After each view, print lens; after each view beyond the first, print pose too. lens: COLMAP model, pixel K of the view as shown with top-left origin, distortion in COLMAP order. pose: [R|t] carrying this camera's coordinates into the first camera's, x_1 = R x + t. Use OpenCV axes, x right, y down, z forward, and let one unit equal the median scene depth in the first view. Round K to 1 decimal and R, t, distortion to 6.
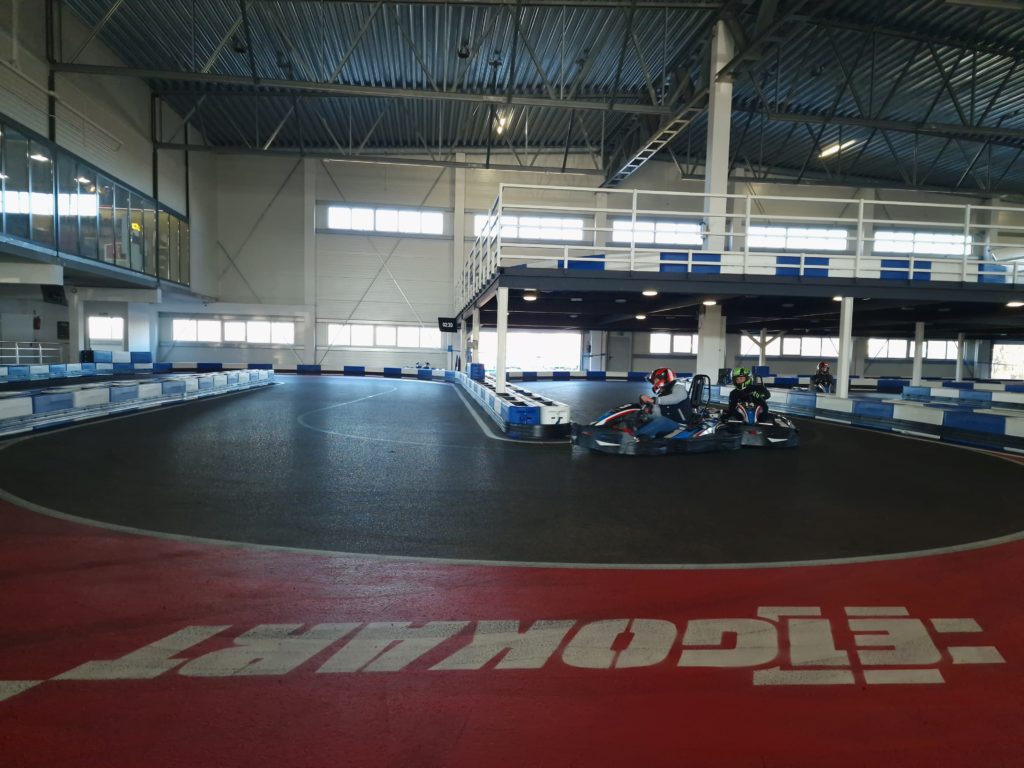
lens RADIAL K [[682.6, 0, 512.0], [0, 682.6, 384.0], [0, 0, 1]] dist [0.085214, -0.062526]
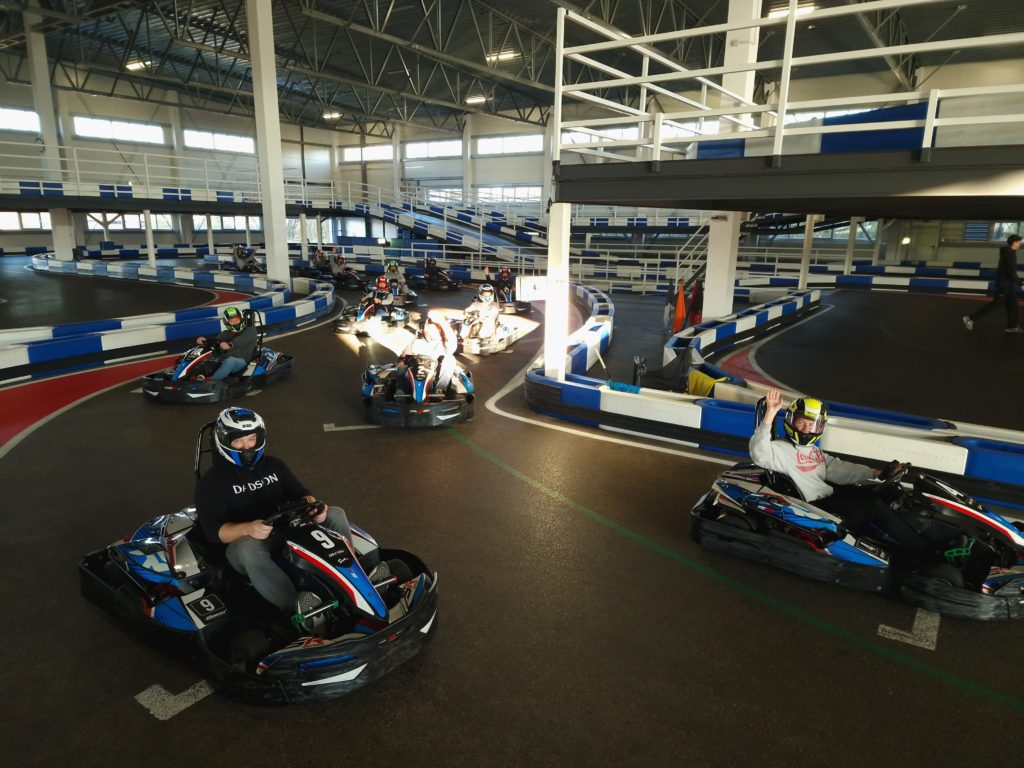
lens RADIAL K [[695.8, 0, 500.0], [0, 695.8, 378.5], [0, 0, 1]] dist [0.079842, -0.063995]
pose [[0.676116, -0.178275, 0.714902, -0.147630], [0.037433, 0.977345, 0.208317, -0.024591], [-0.735844, -0.114085, 0.667472, -0.490594]]
